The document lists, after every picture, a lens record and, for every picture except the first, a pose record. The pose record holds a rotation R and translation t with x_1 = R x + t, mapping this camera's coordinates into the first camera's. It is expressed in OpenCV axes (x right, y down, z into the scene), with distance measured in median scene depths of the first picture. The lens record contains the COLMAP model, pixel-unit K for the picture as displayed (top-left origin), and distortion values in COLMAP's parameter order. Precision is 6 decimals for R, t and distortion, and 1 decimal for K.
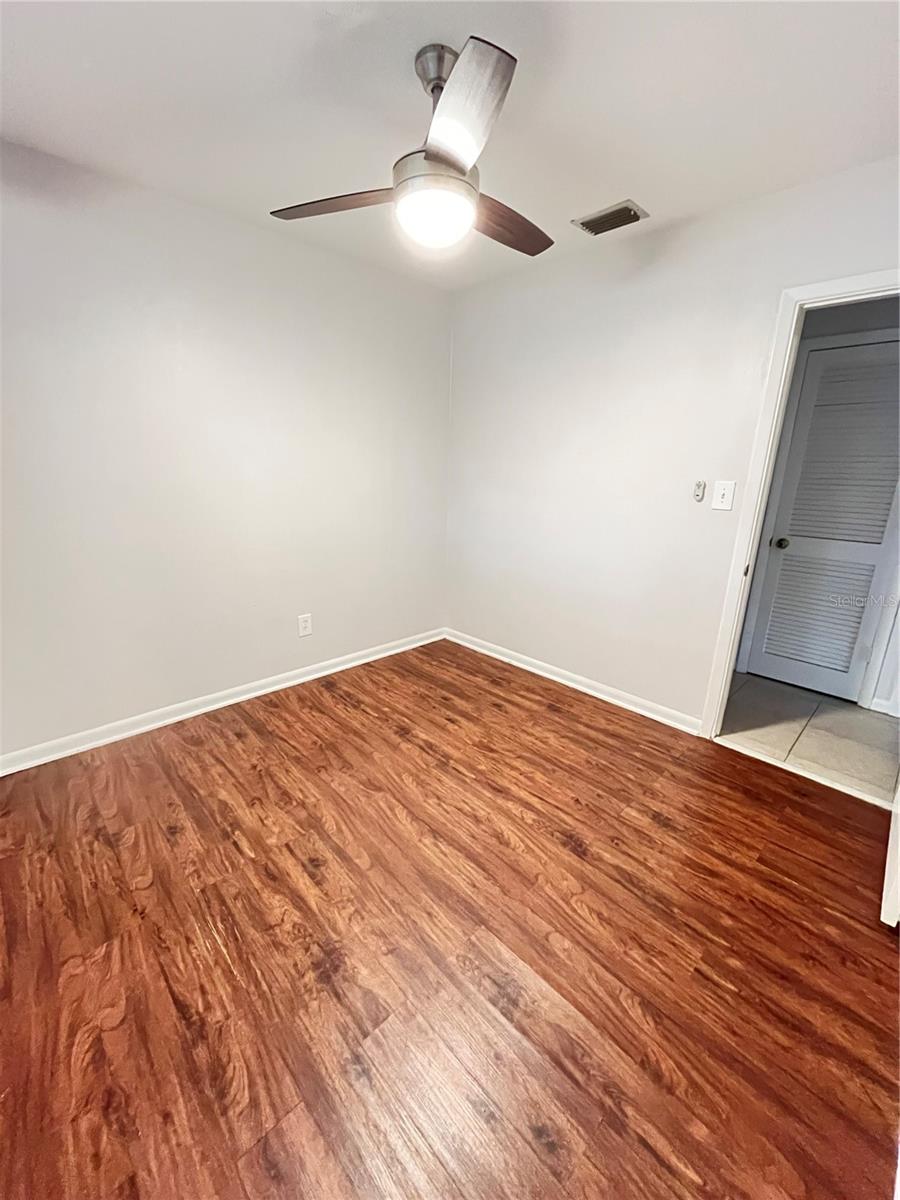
lens RADIAL K [[486.1, 0, 451.2], [0, 486.1, 596.6], [0, 0, 1]] dist [-0.001964, -0.000374]
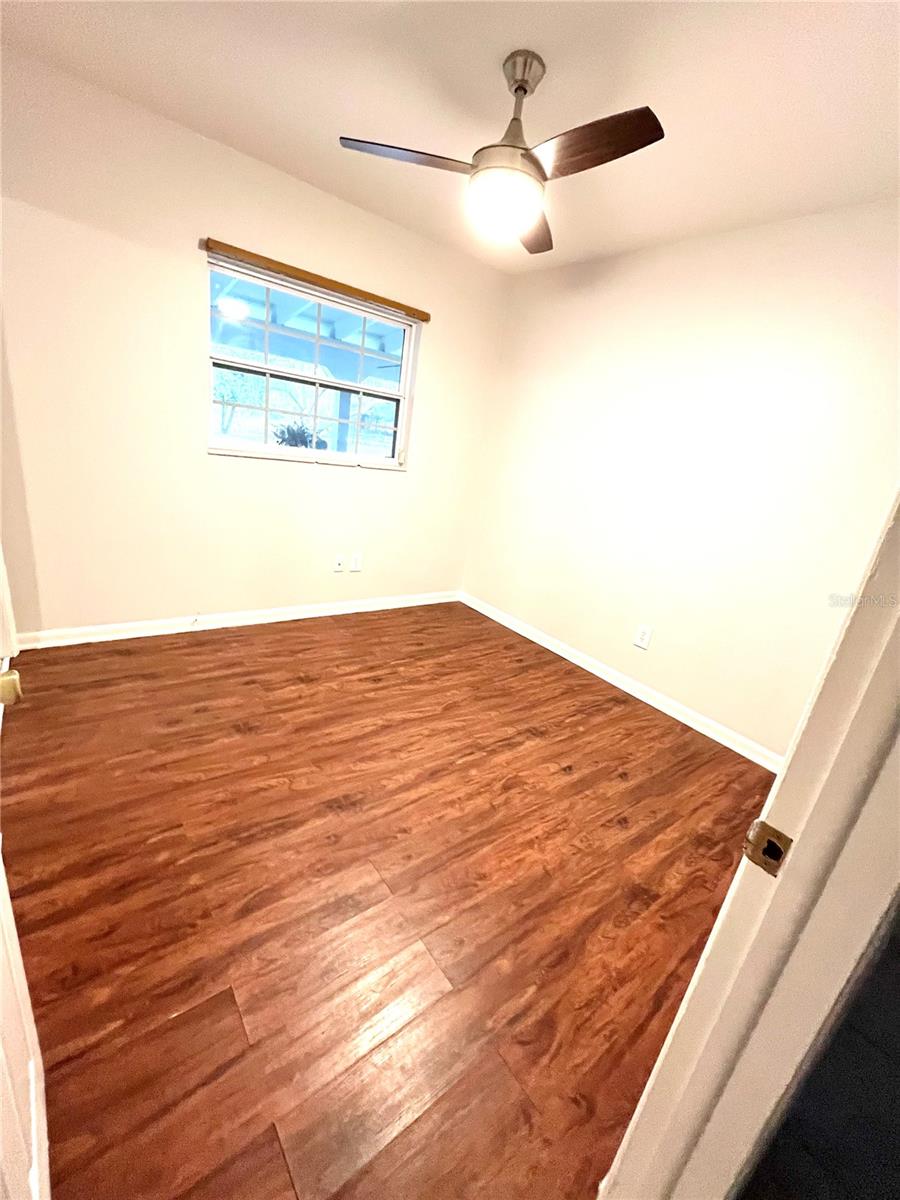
lens RADIAL K [[486.1, 0, 451.2], [0, 486.1, 596.6], [0, 0, 1]] dist [-0.001964, -0.000374]
pose [[-0.102798, 0.270466, -0.957225, 0.956686], [-0.407787, 0.866280, 0.288562, -0.198624], [0.907272, 0.420008, 0.021241, 0.912824]]
